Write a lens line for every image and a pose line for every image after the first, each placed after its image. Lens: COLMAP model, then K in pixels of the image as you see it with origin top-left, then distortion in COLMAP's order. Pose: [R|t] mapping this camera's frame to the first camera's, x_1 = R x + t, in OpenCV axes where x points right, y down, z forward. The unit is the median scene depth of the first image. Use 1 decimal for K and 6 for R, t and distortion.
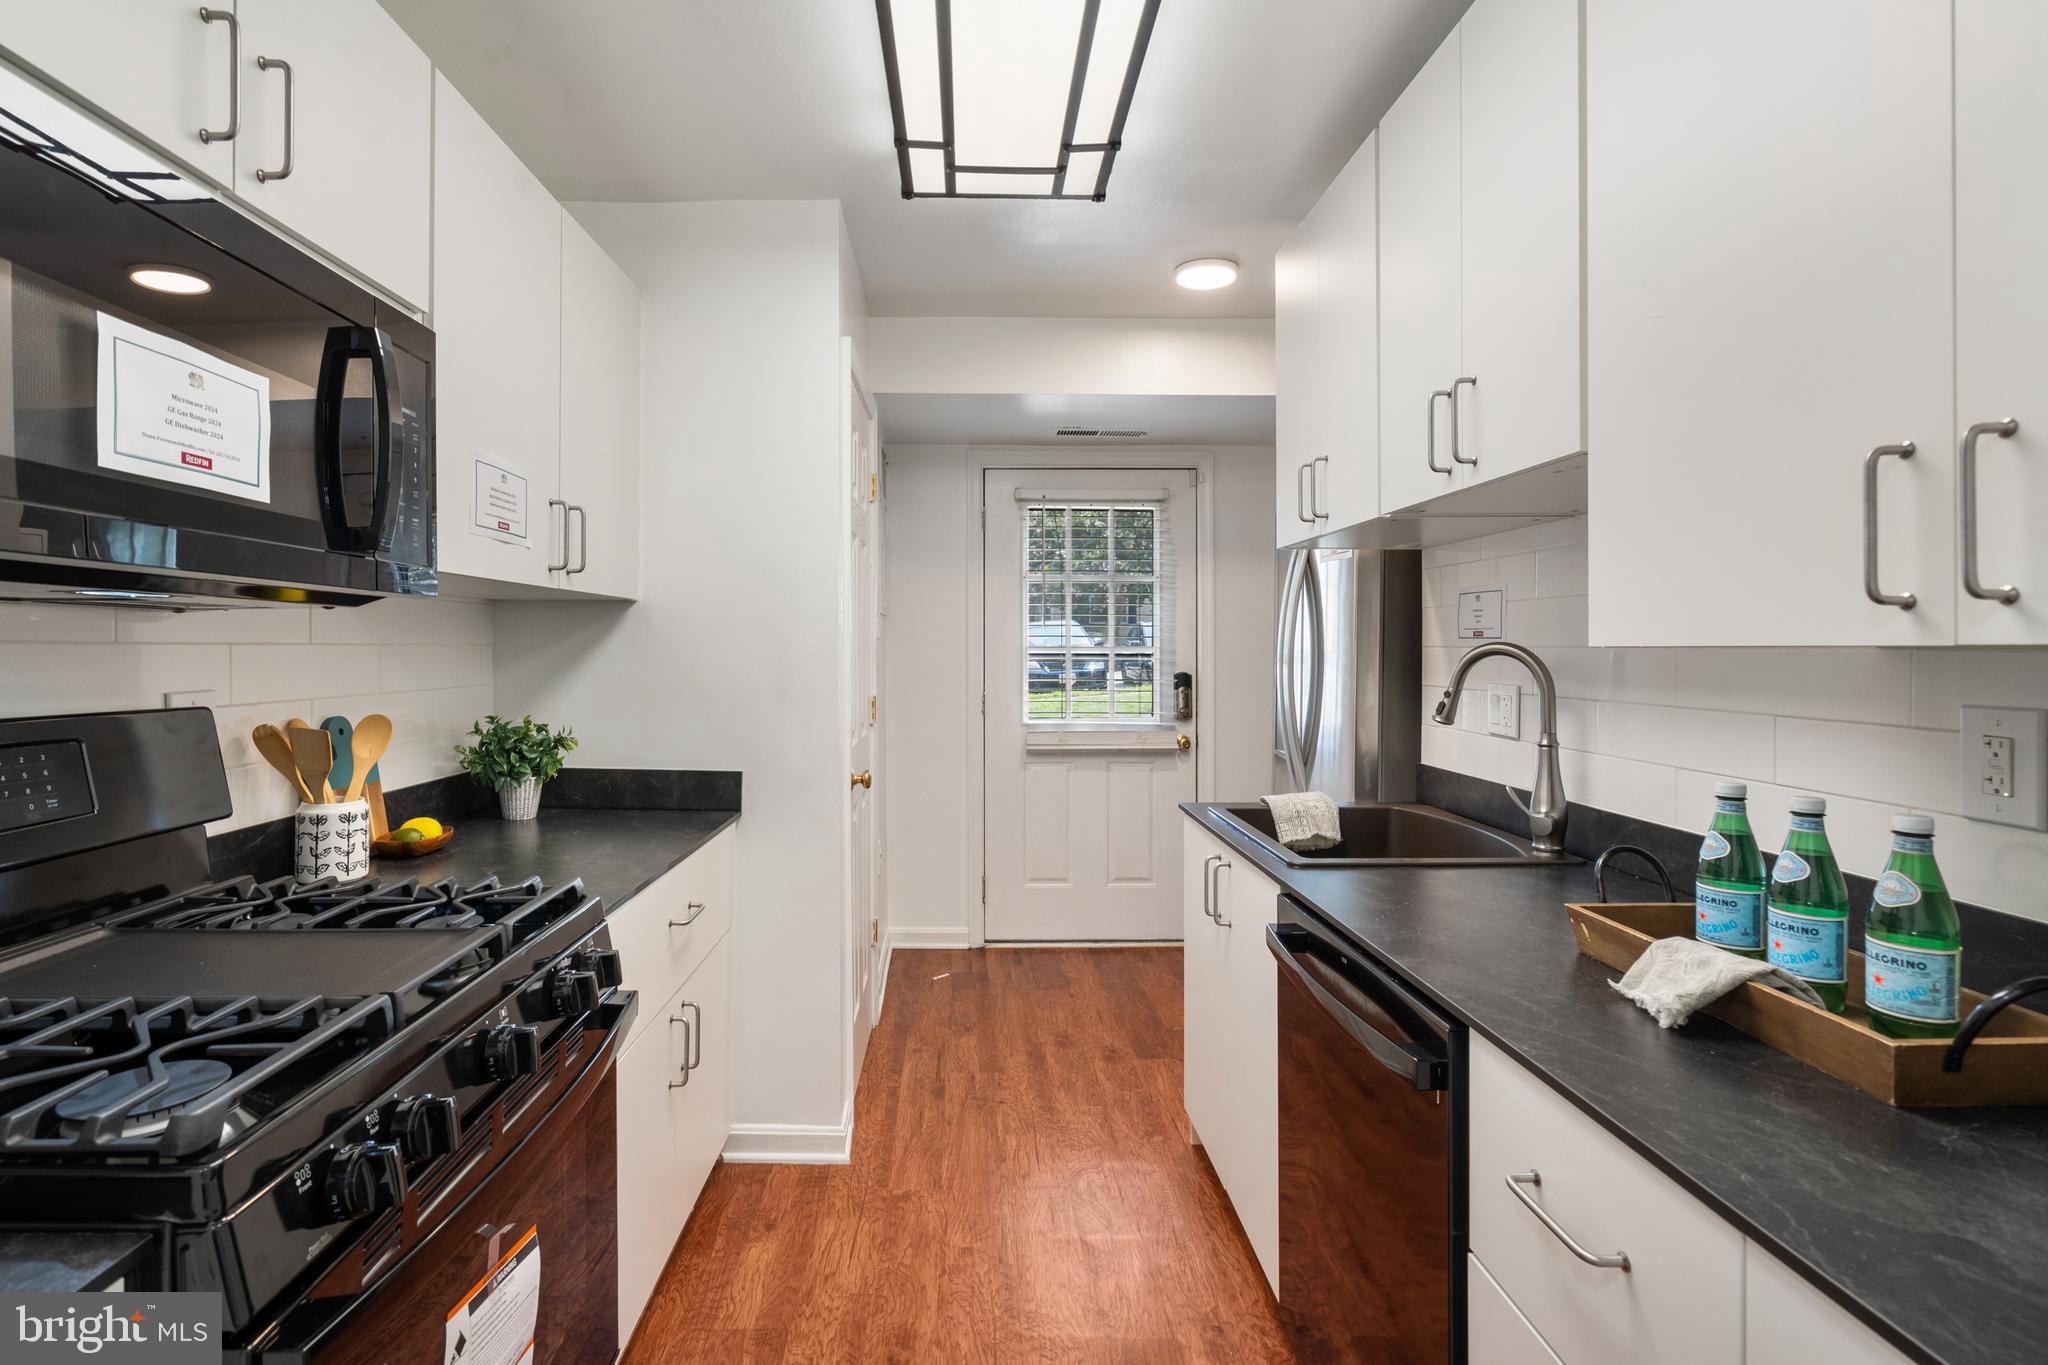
lens RADIAL K [[962.5, 0, 971.2], [0, 962.5, 648.8], [0, 0, 1]] dist [-0.002276, 0.000799]
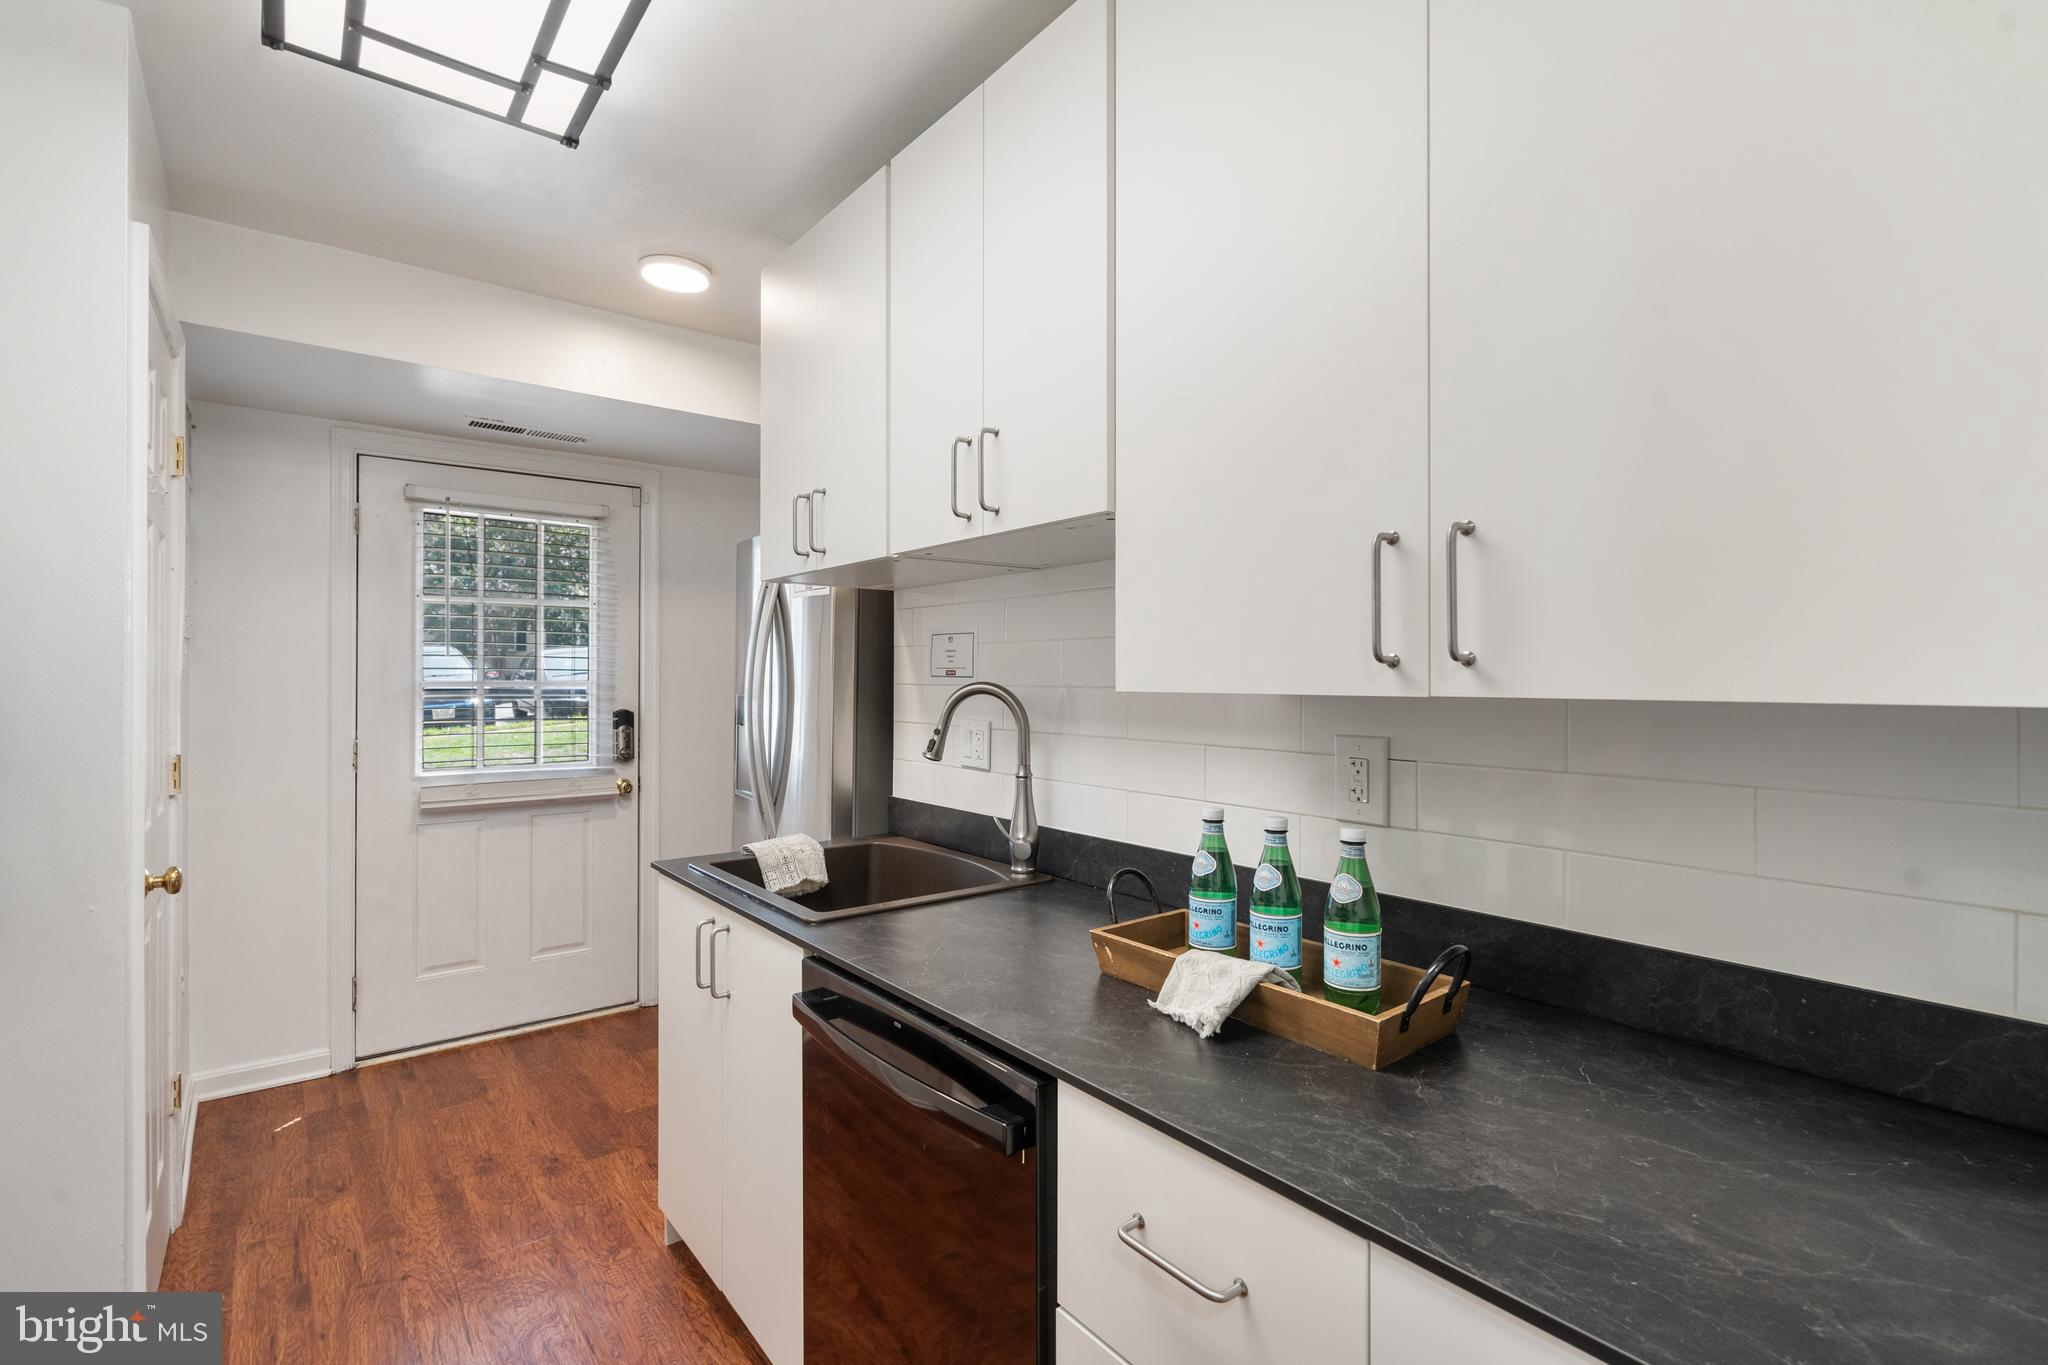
lens RADIAL K [[938.2, 0, 1022.6], [0, 938.2, 672.7], [0, 0, 1]] dist [-0.002572, 0.001617]
pose [[0.788349, 0.004506, 0.615212, -0.044773], [-0.000854, 0.999980, -0.006229, -0.008159], [-0.615228, 0.004385, 0.788337, 0.109109]]
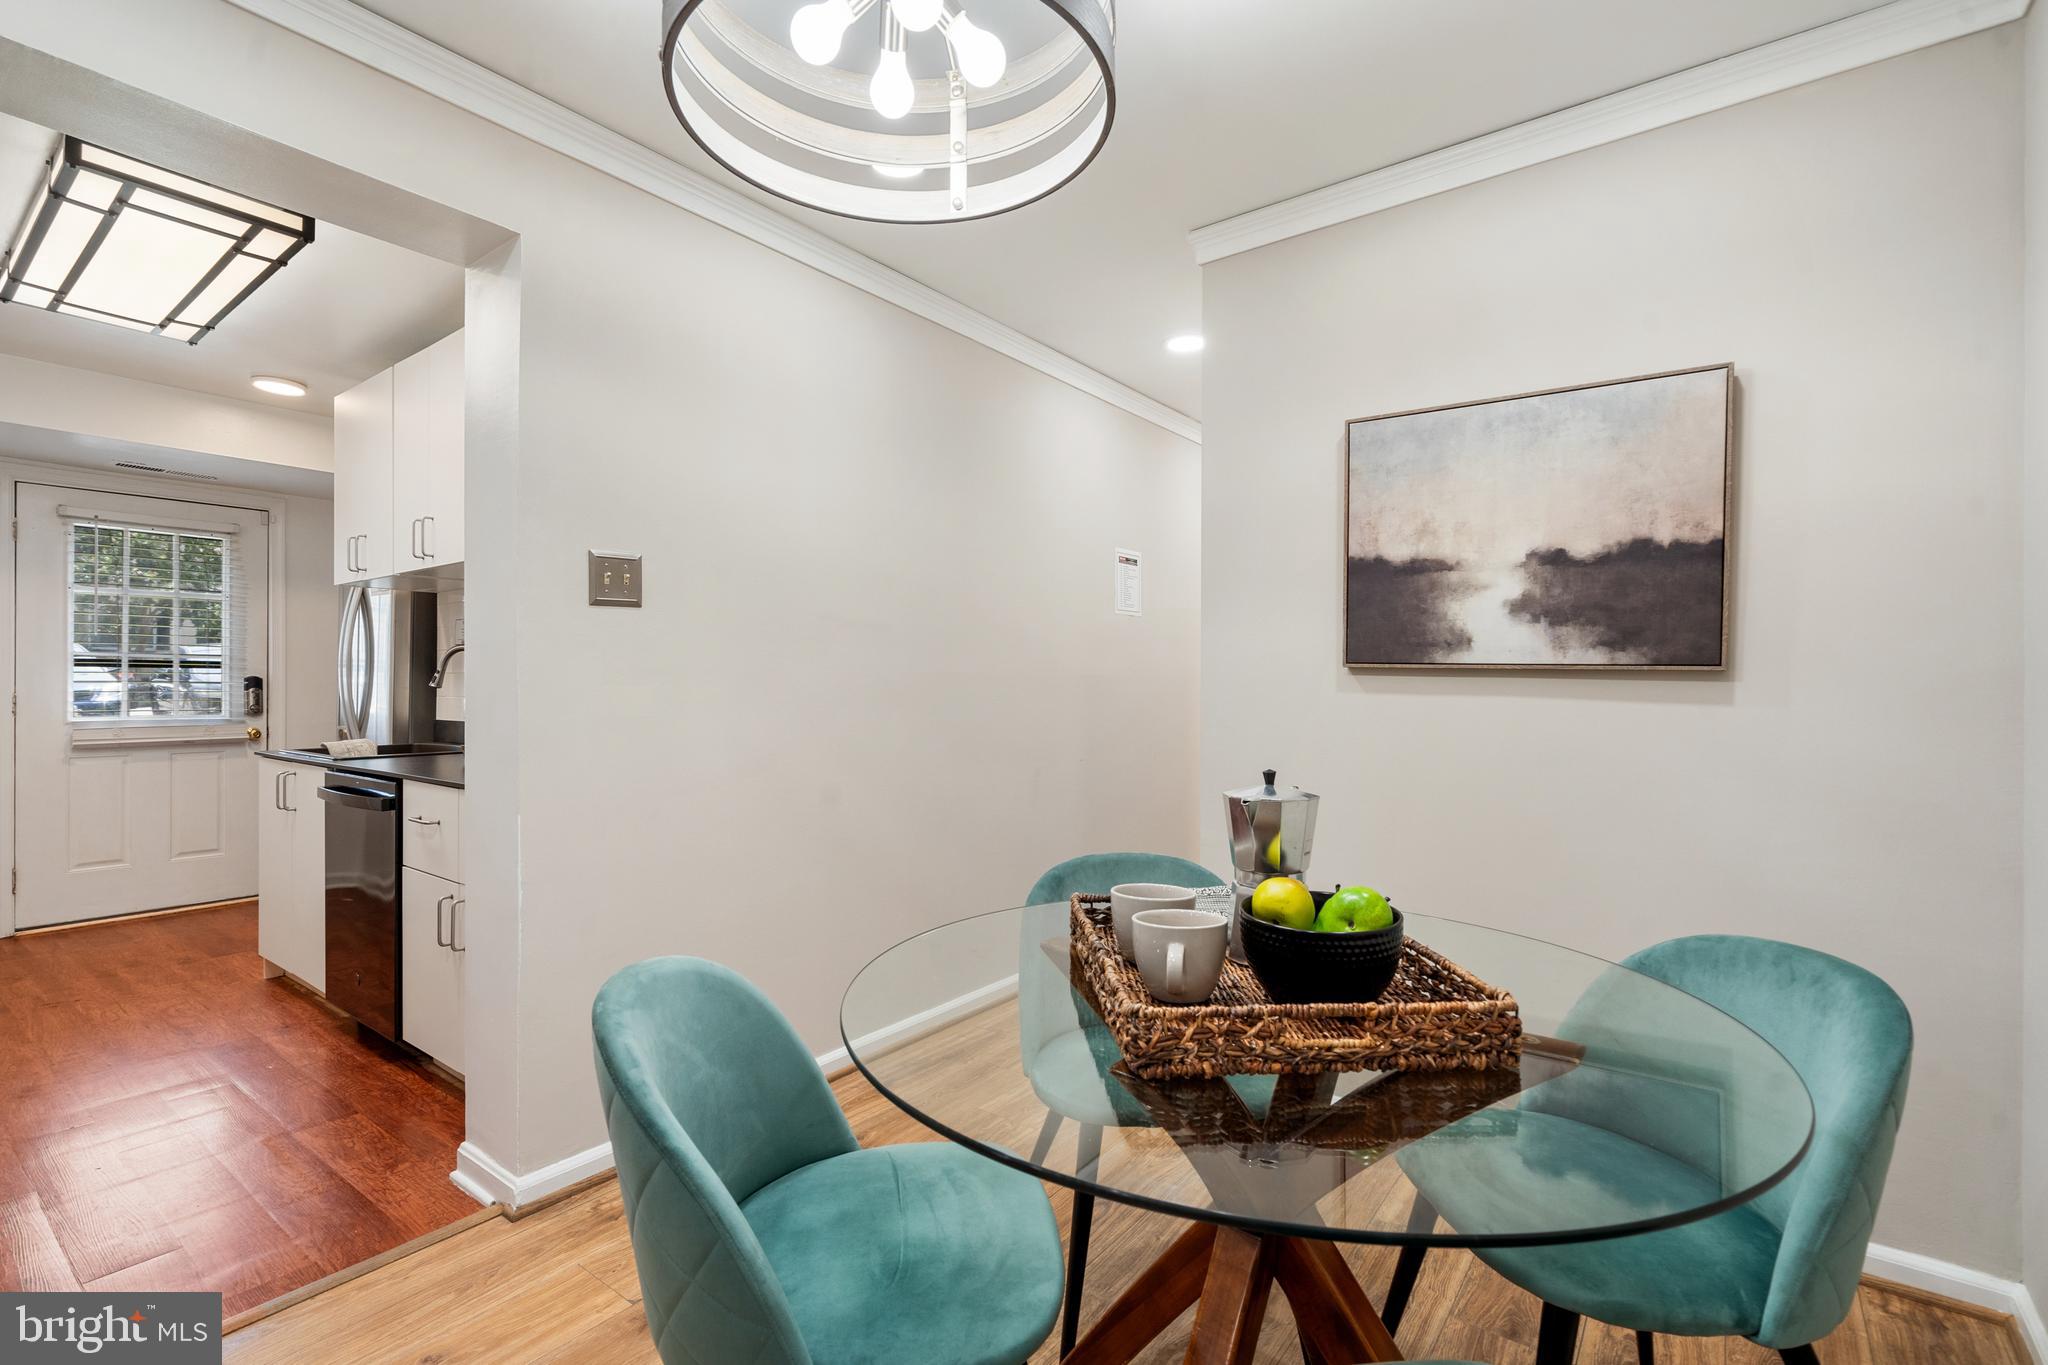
lens RADIAL K [[934.4, 0, 1024.0], [0, 934.4, 682.5], [0, 0, 1]] dist [-0.001731, 0.001205]
pose [[0.608795, 0.003115, 0.793322, -0.197365], [-0.000880, 0.999994, -0.003252, 0.056116], [-0.793327, 0.001282, 0.608794, -0.785066]]
